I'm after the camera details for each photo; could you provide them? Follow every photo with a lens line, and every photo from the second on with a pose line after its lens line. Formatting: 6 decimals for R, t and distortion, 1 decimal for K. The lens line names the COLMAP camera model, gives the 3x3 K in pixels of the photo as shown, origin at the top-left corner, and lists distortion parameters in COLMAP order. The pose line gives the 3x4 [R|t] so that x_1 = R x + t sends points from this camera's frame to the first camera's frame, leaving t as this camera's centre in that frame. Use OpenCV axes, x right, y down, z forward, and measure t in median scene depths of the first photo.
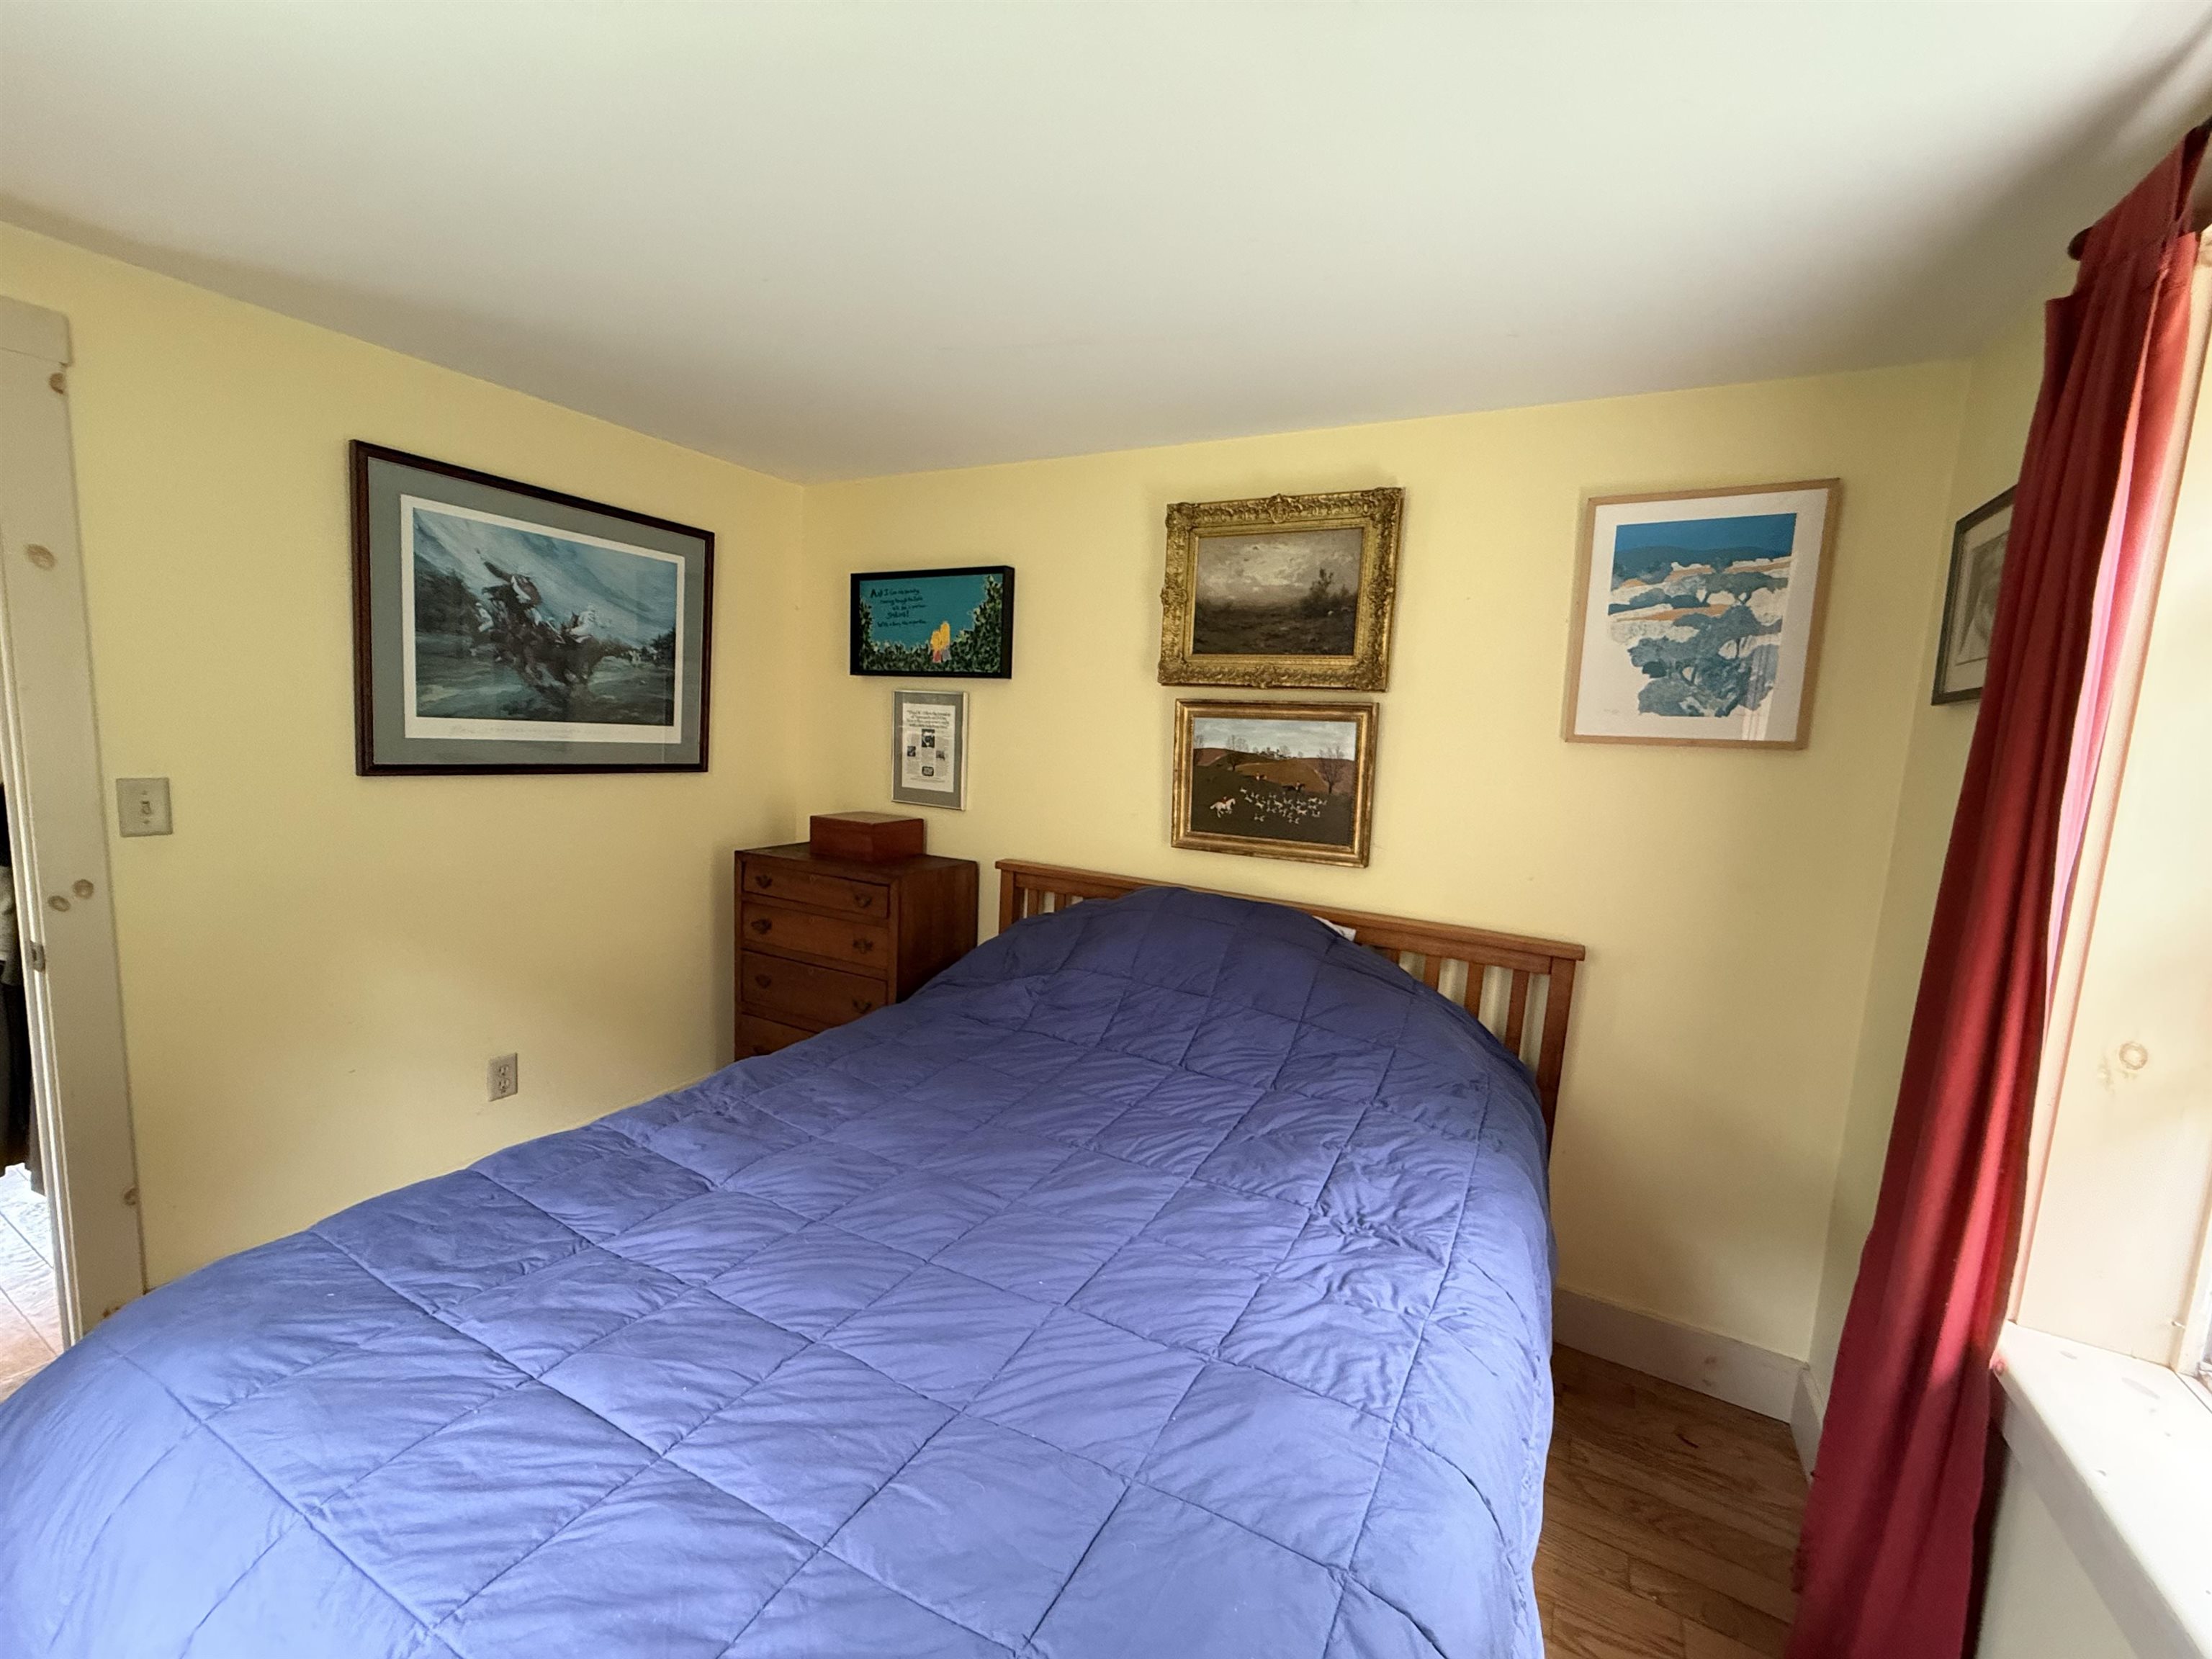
lens RADIAL K [[887.3, 0, 1098.9], [0, 887.3, 825.2], [0, 0, 1]] dist [-0.001058, 0.000240]
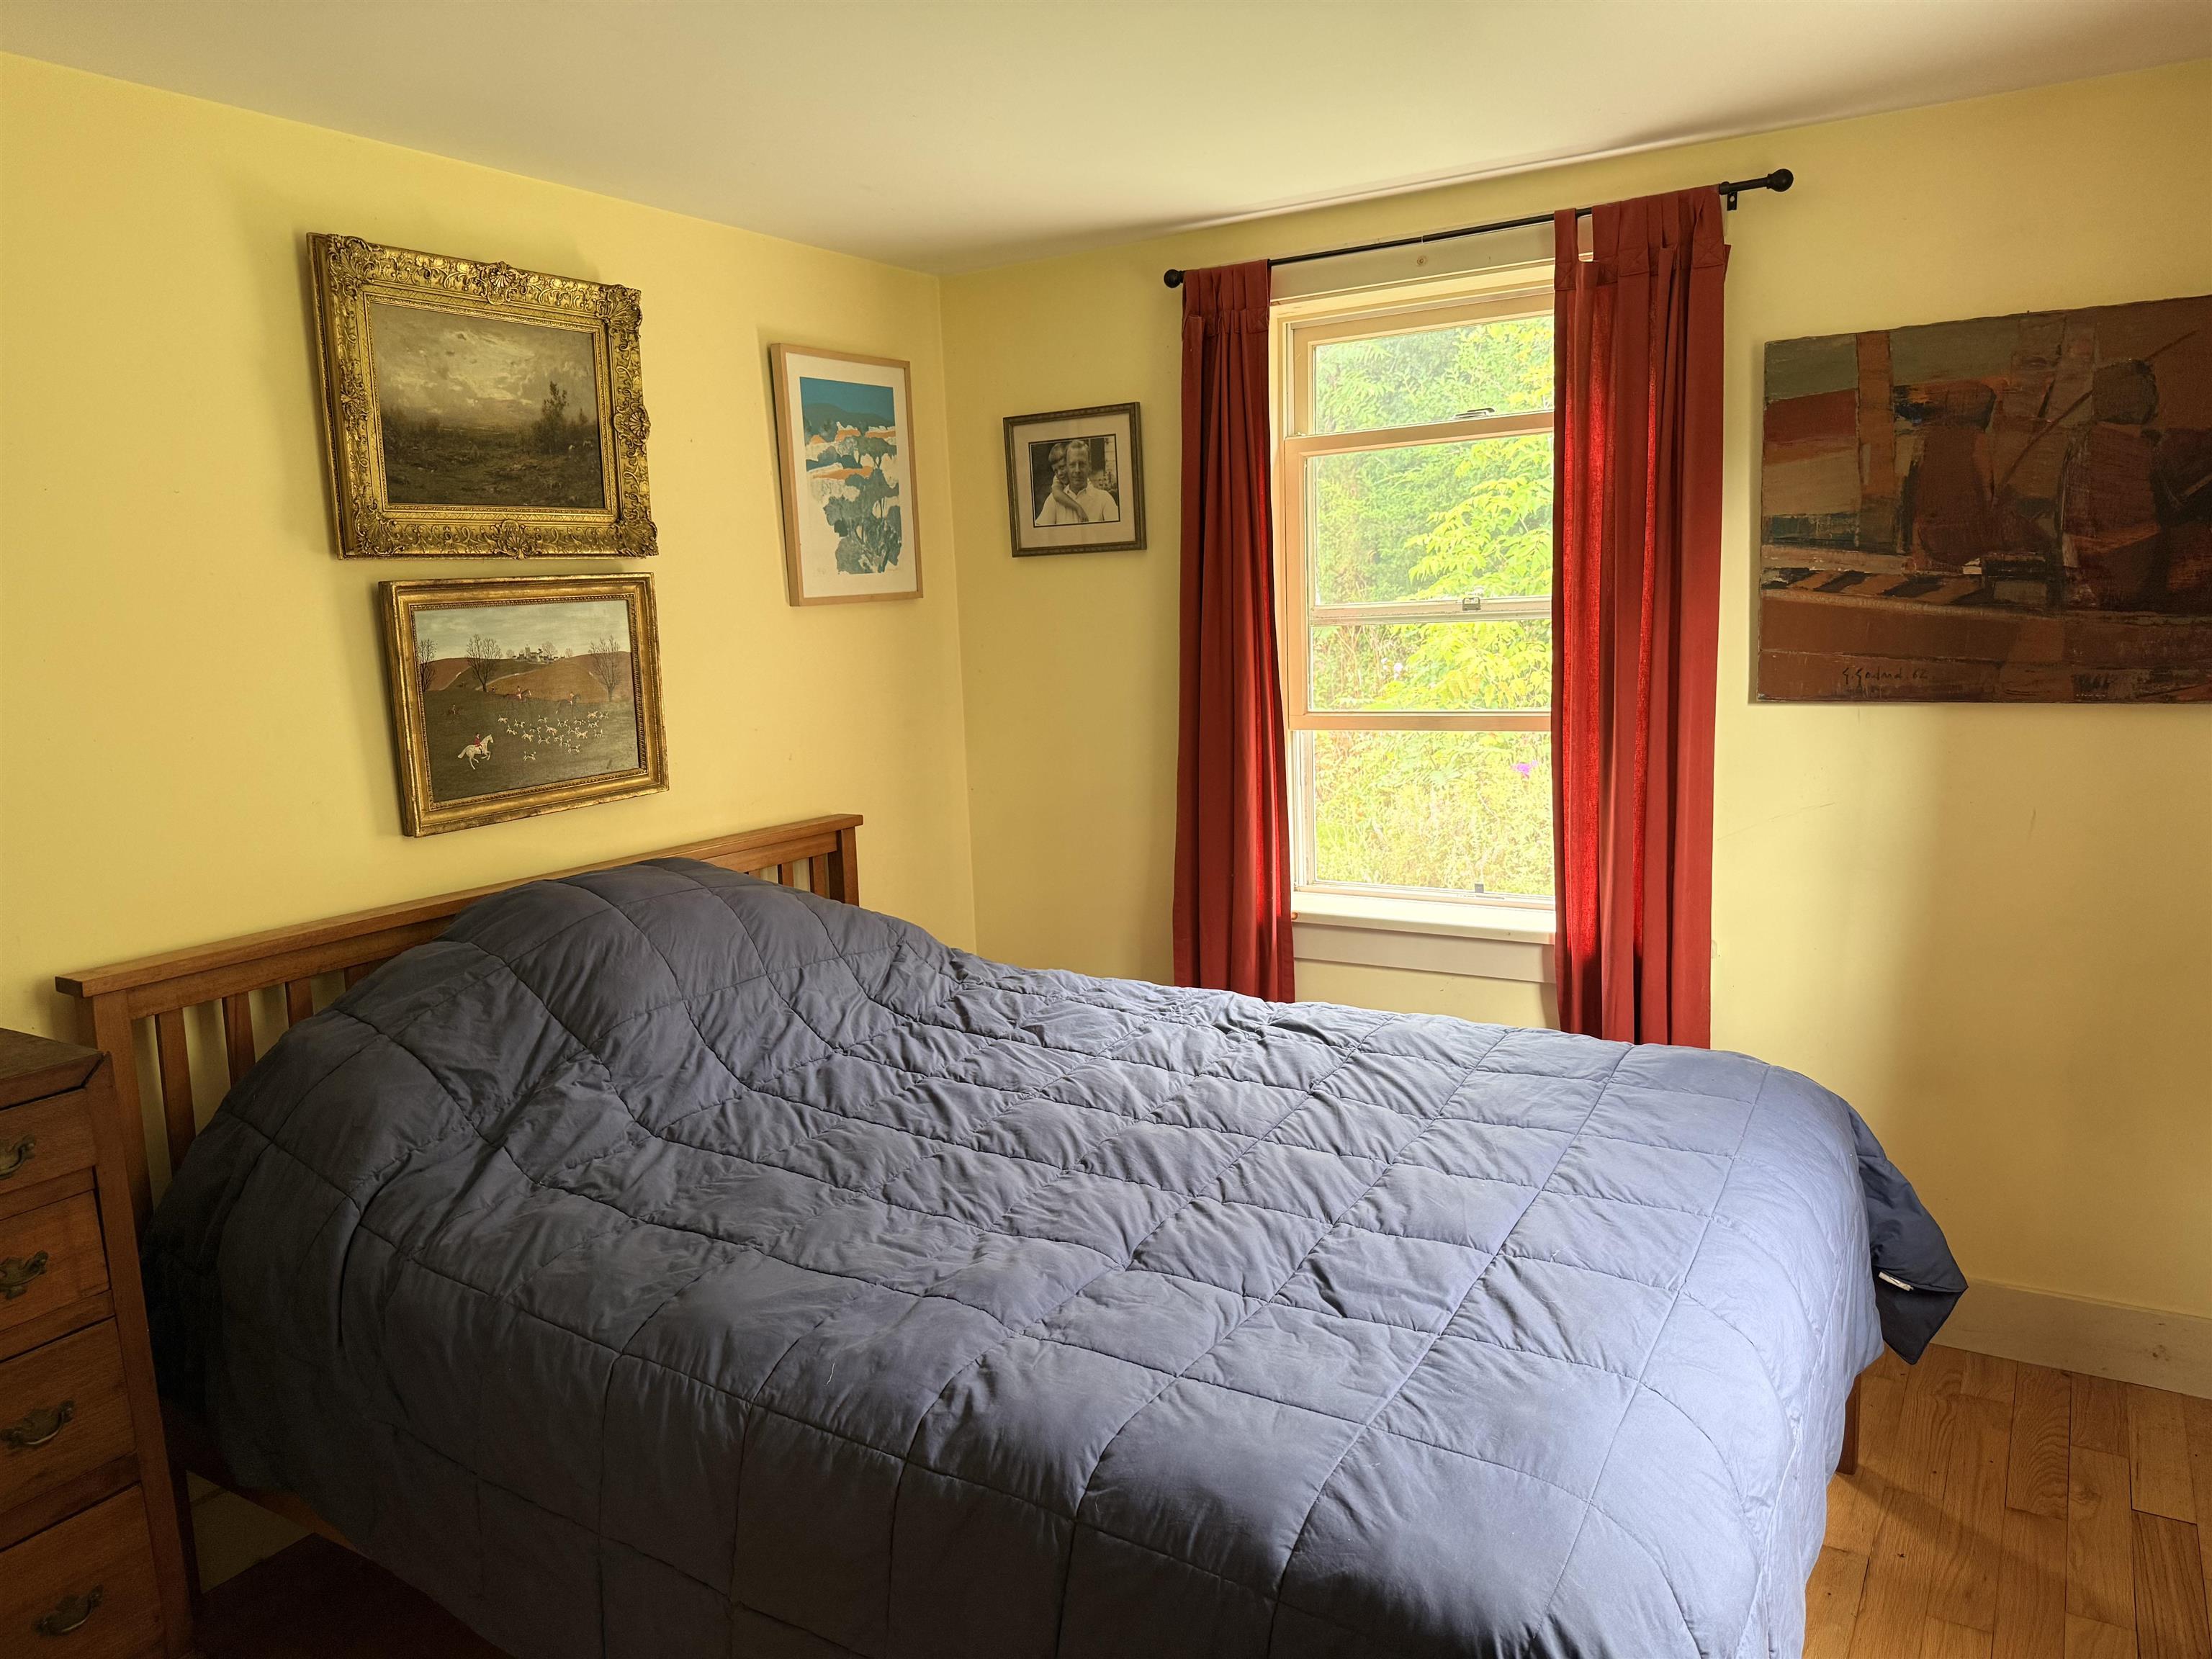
lens RADIAL K [[1552.5, 0, 1105.0], [0, 1552.5, 829.9], [0, 0, 1]] dist [0.065029, -0.090385]
pose [[0.042972, -0.204669, 0.977888, -0.995894], [0.155906, 0.968174, 0.195785, -0.121748], [-0.986837, 0.144045, 0.073514, 0.528790]]
